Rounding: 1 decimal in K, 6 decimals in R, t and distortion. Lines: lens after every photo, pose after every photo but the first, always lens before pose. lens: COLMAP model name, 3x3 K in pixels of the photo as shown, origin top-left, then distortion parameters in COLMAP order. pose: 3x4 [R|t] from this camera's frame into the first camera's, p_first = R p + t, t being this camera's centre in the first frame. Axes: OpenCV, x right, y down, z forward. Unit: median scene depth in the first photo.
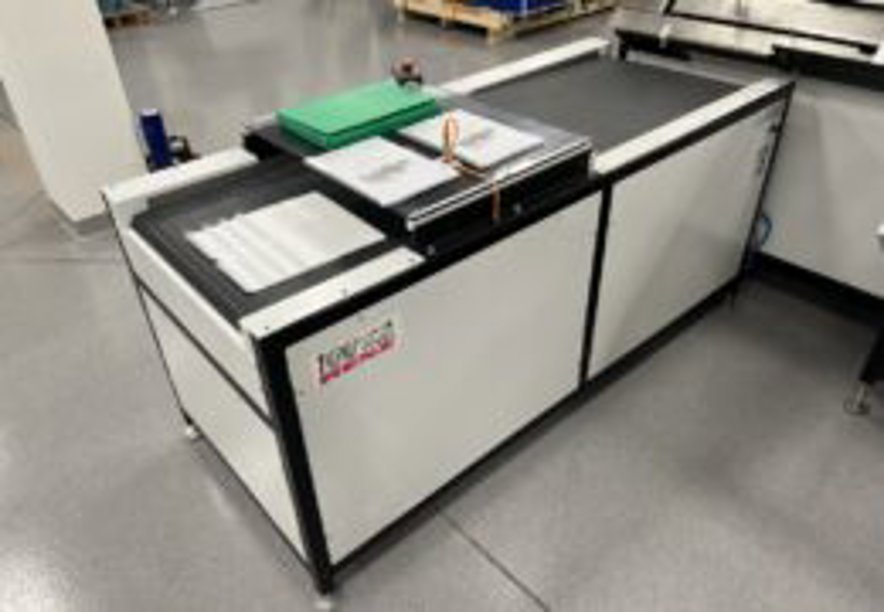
lens RADIAL K [[666.7, 0, 453.2], [0, 666.7, 306.7], [0, 0, 1]] dist [0.045651, -0.004854]
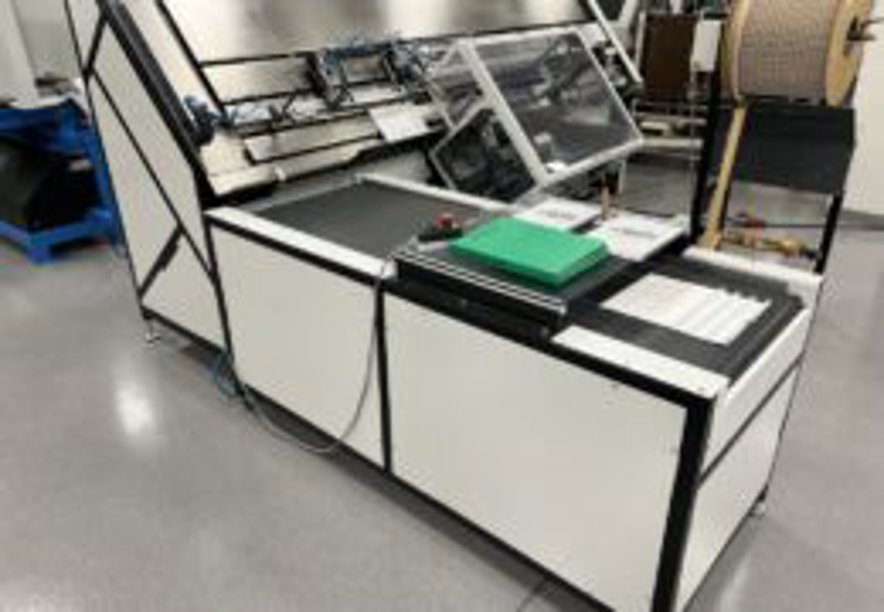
lens RADIAL K [[666.7, 0, 453.2], [0, 666.7, 306.7], [0, 0, 1]] dist [0.045651, -0.004854]
pose [[-0.133172, -0.412420, 0.901207, -1.236141], [0.602811, 0.688067, 0.403959, -0.810588], [-0.786692, 0.597054, 0.156980, 1.113121]]
